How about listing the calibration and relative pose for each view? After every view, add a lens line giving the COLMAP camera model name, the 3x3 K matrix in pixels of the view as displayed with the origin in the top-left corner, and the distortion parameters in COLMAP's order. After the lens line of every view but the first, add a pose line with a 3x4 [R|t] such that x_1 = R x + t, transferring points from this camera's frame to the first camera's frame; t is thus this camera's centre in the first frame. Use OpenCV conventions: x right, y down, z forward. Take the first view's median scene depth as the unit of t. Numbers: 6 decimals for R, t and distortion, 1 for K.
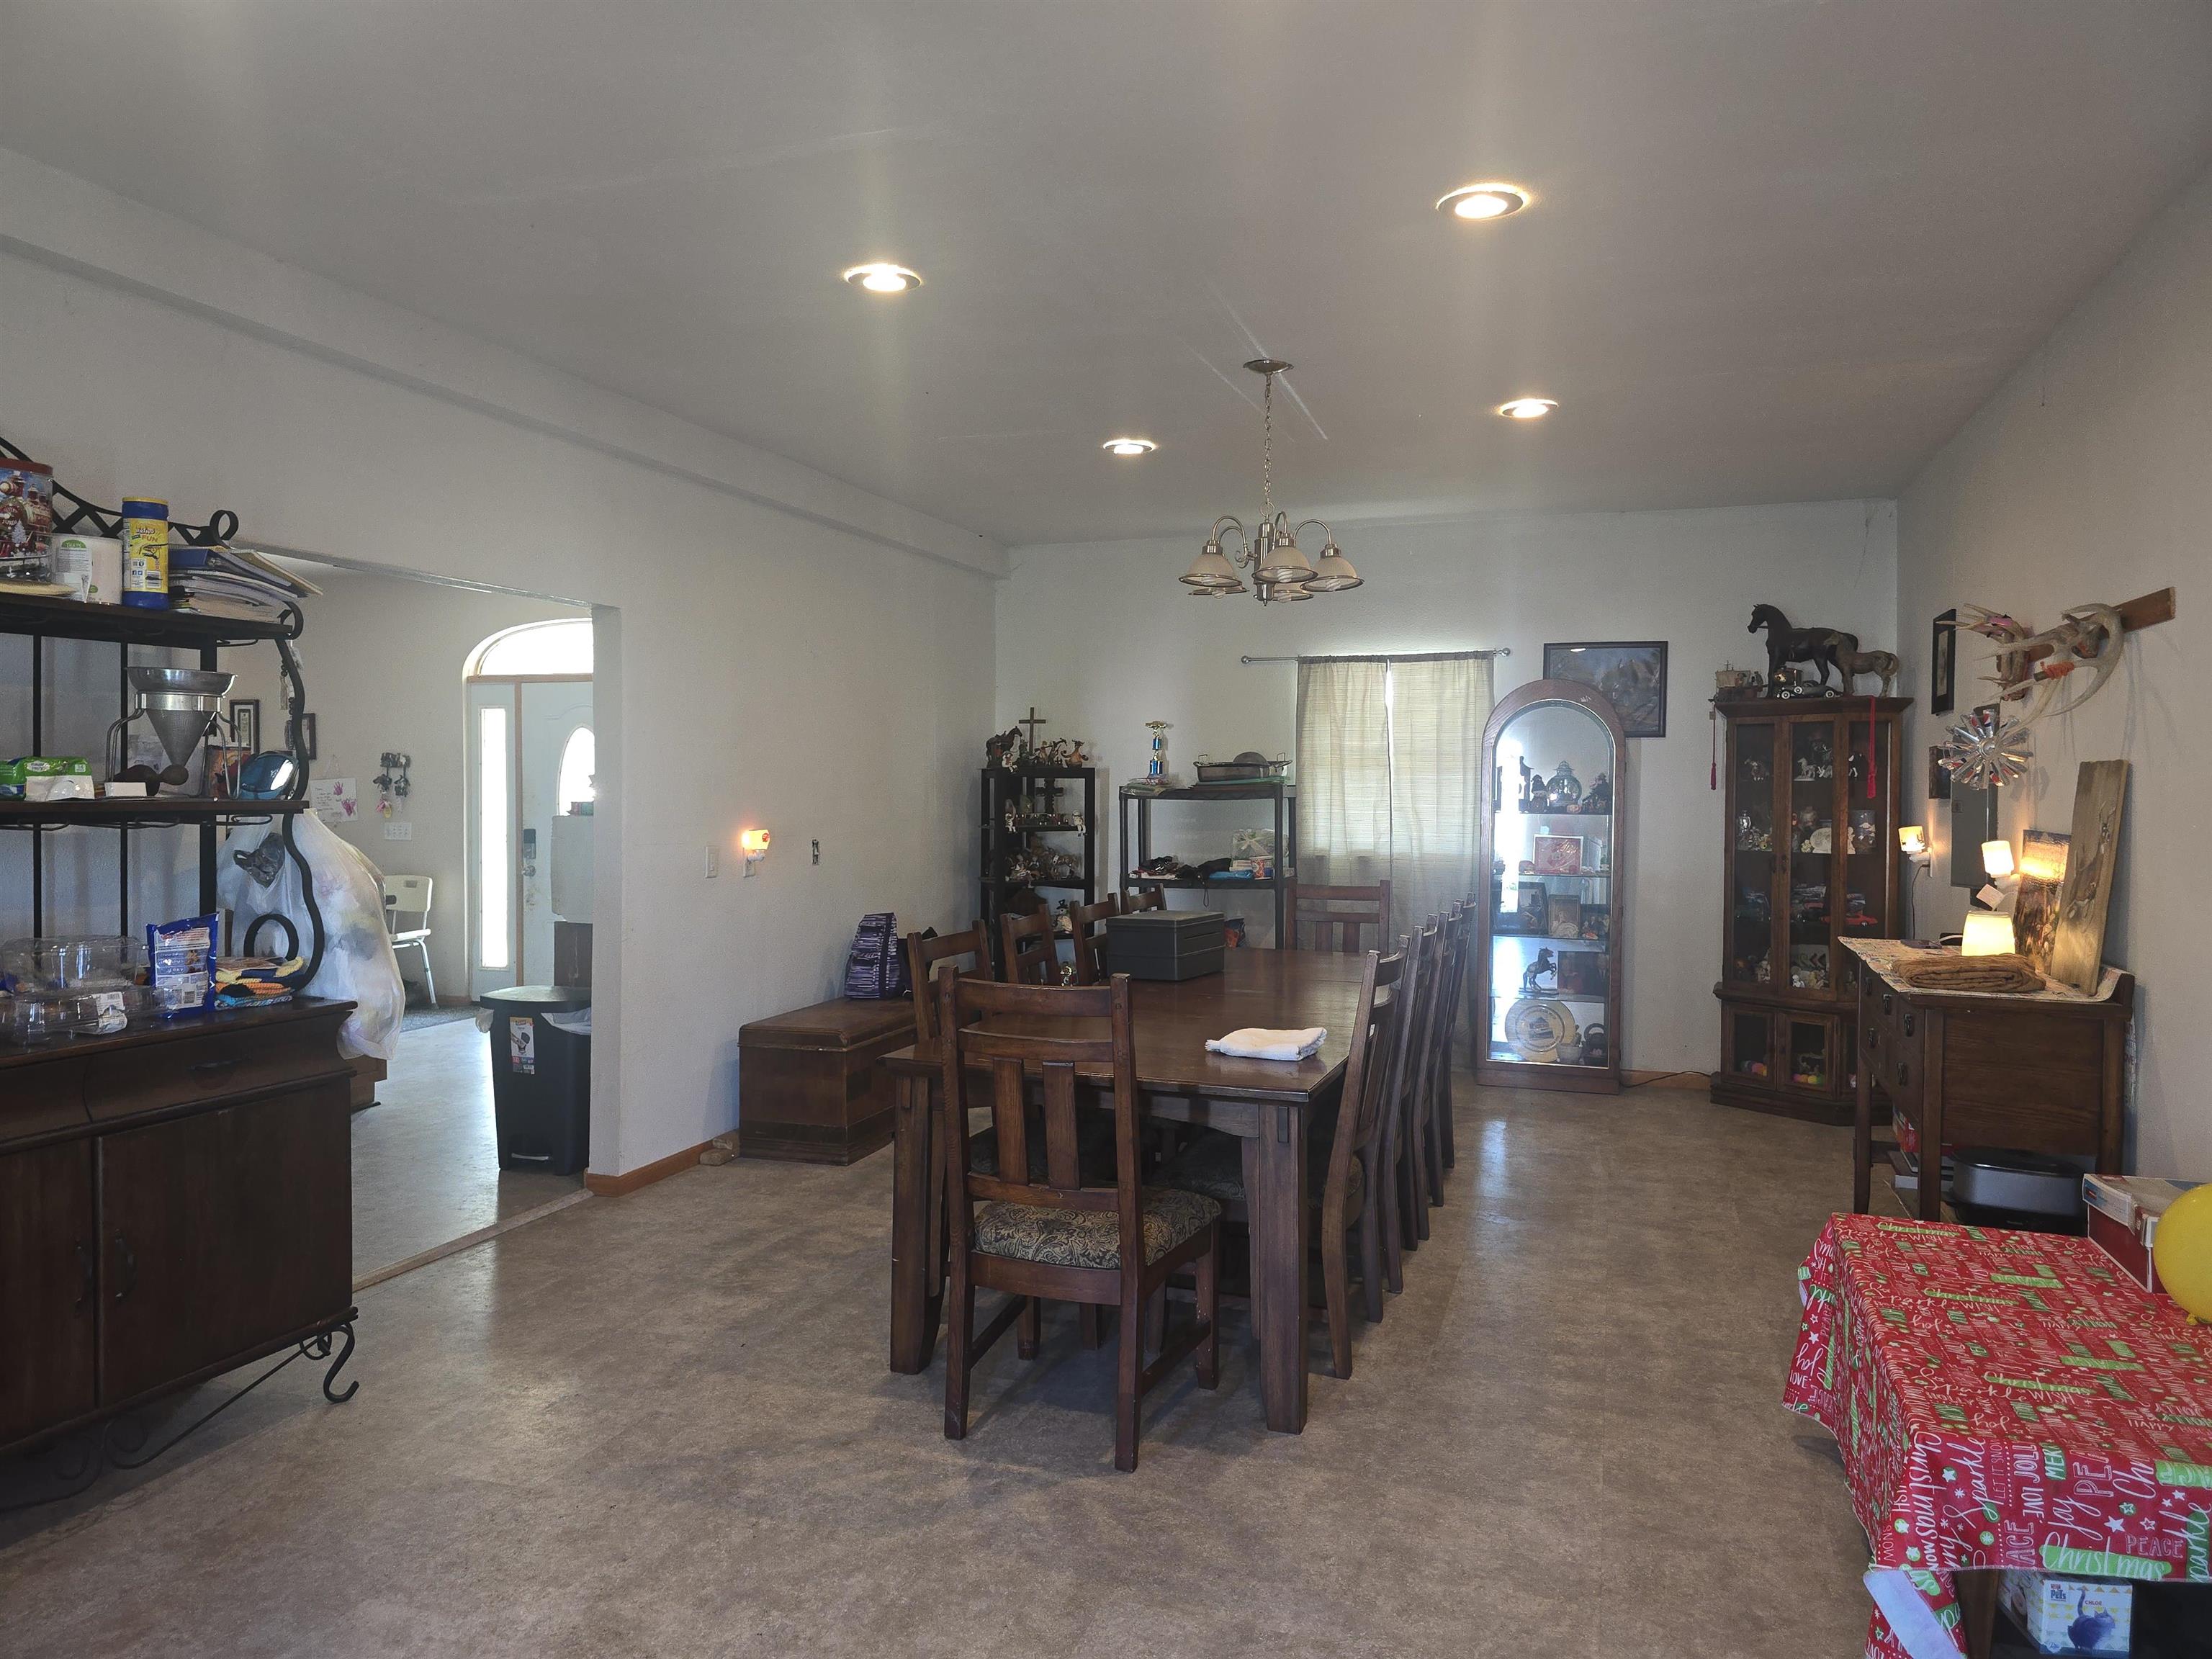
lens RADIAL K [[1448.7, 0, 1113.4], [0, 1448.7, 836.6], [0, 0, 1]] dist [0.010837, 0.003223]
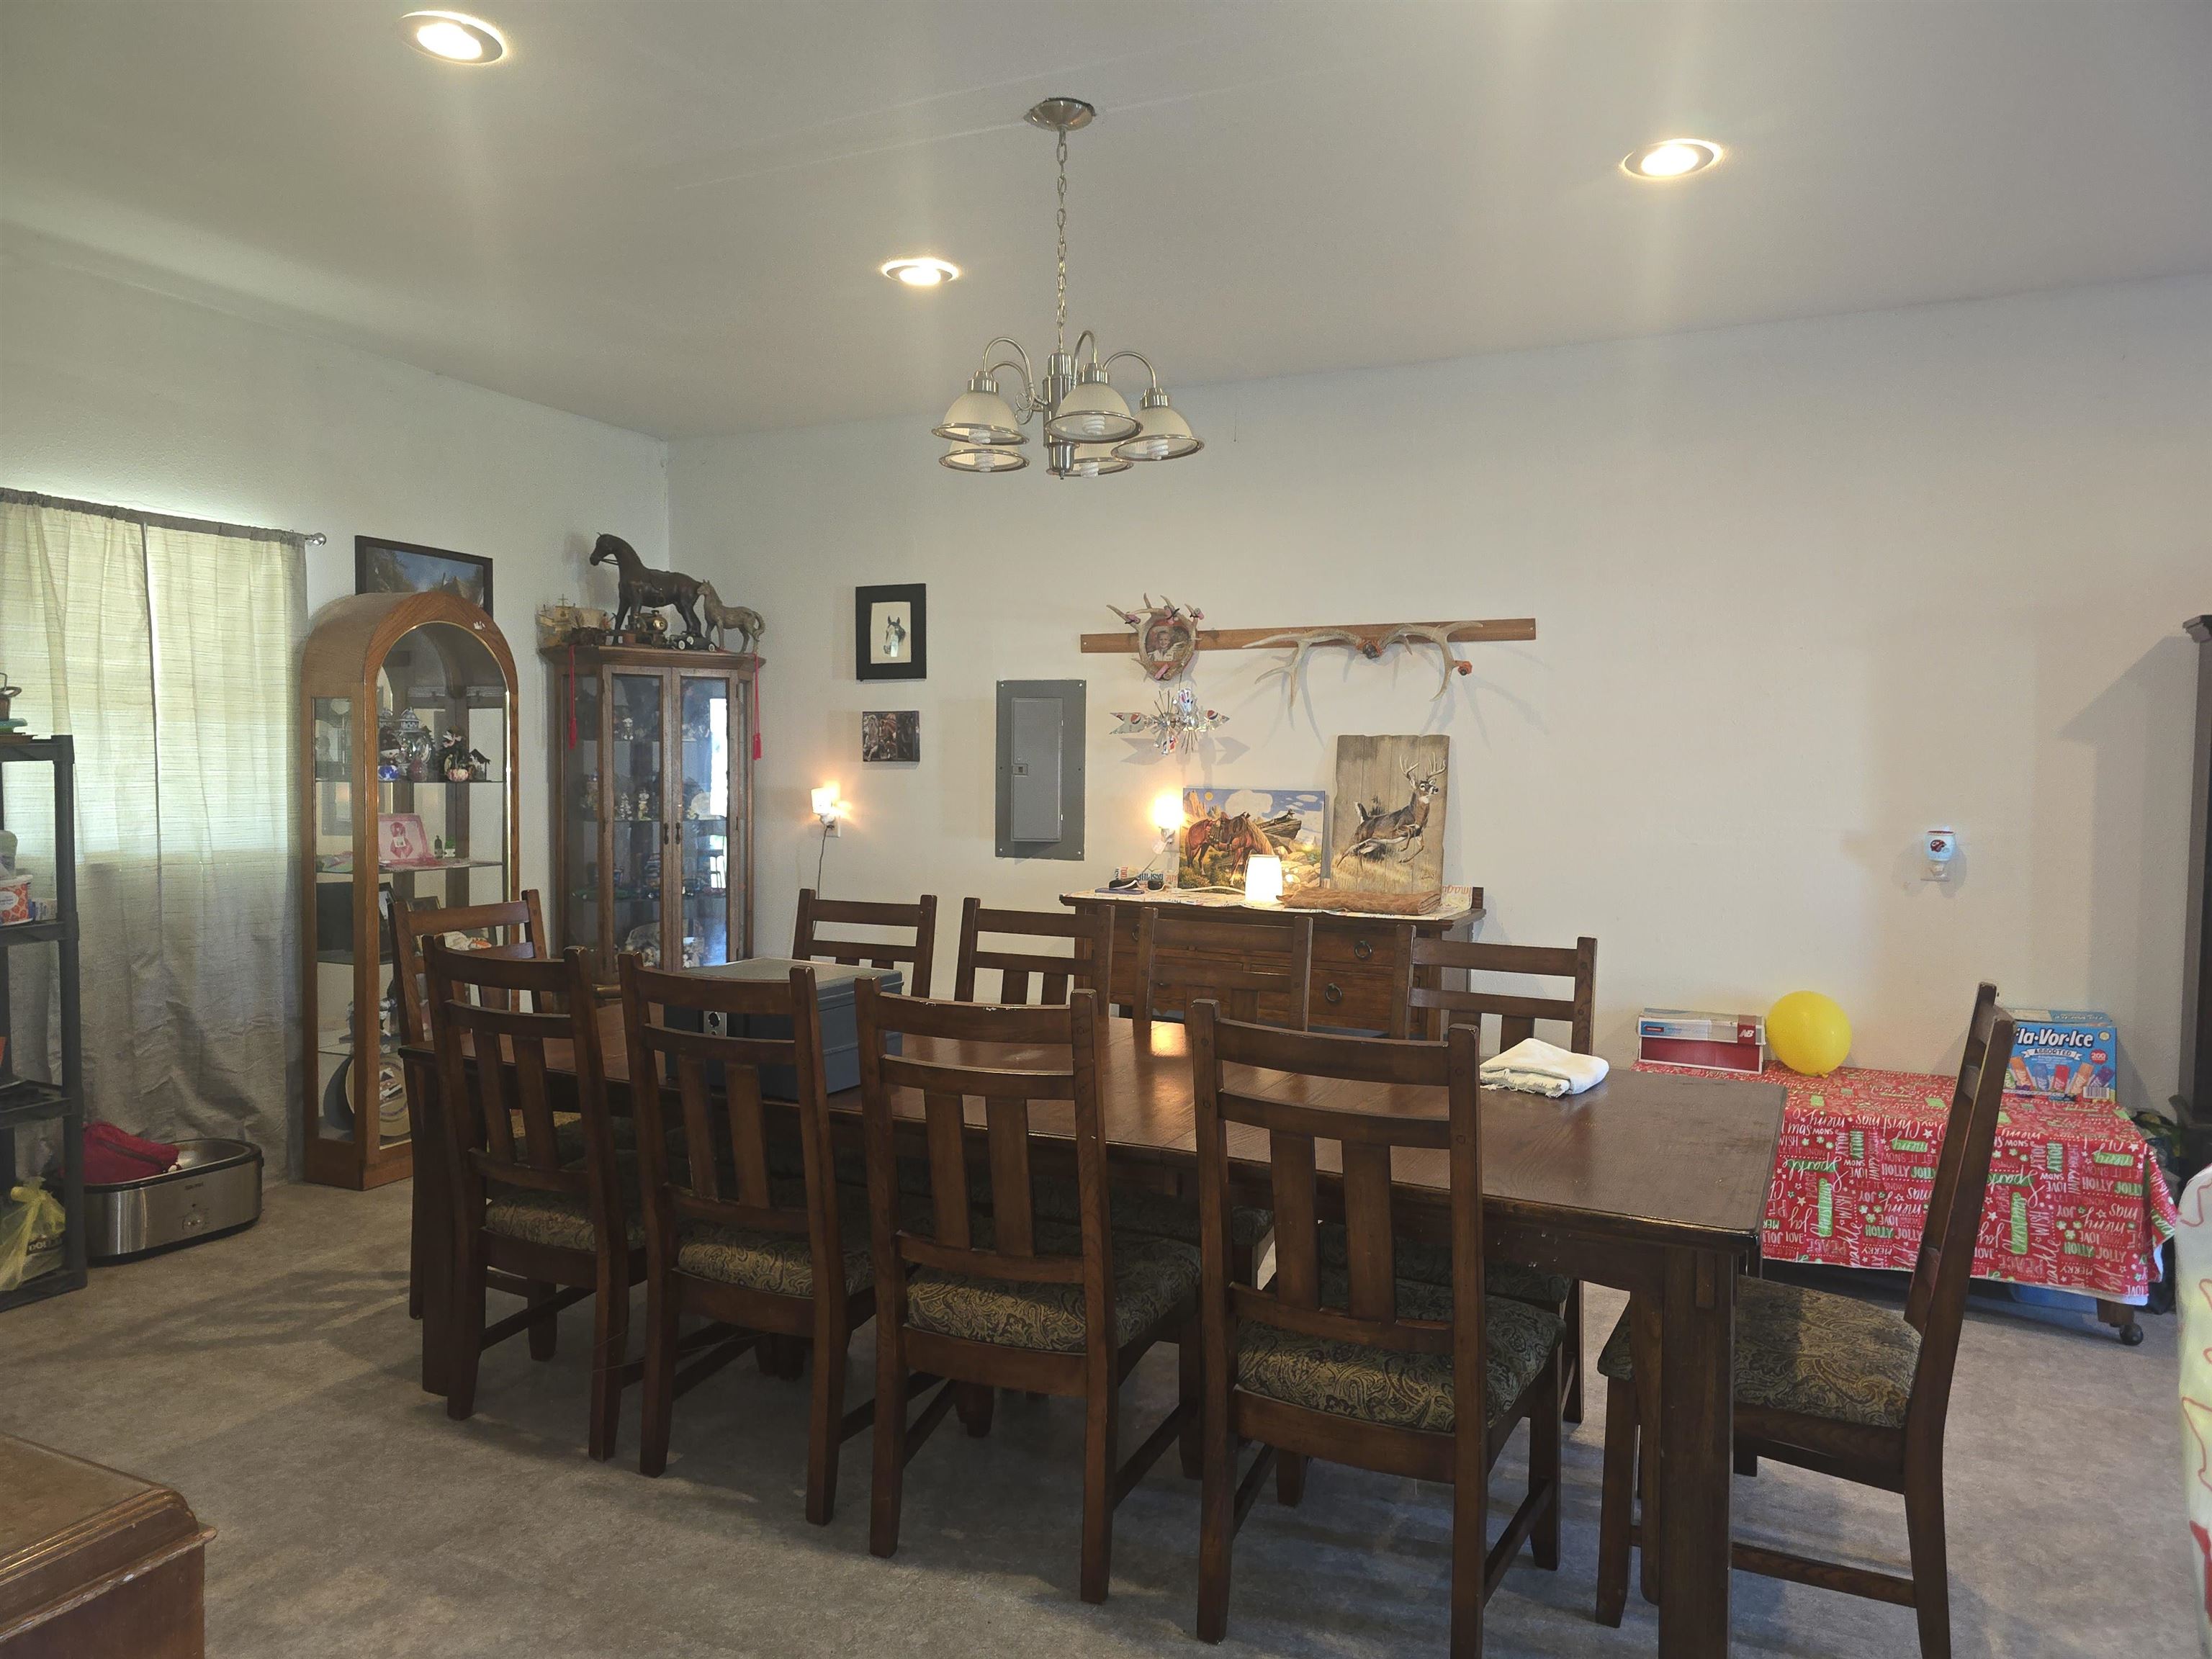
lens RADIAL K [[1476.8, 0, 1106.0], [0, 1476.8, 829.5], [0, 0, 1]] dist [0.057194, -0.046092]
pose [[0.127021, -0.045625, 0.990850, -0.366737], [0.025161, 0.998768, 0.042764, -0.015273], [-0.991581, 0.019499, 0.128013, 0.560215]]
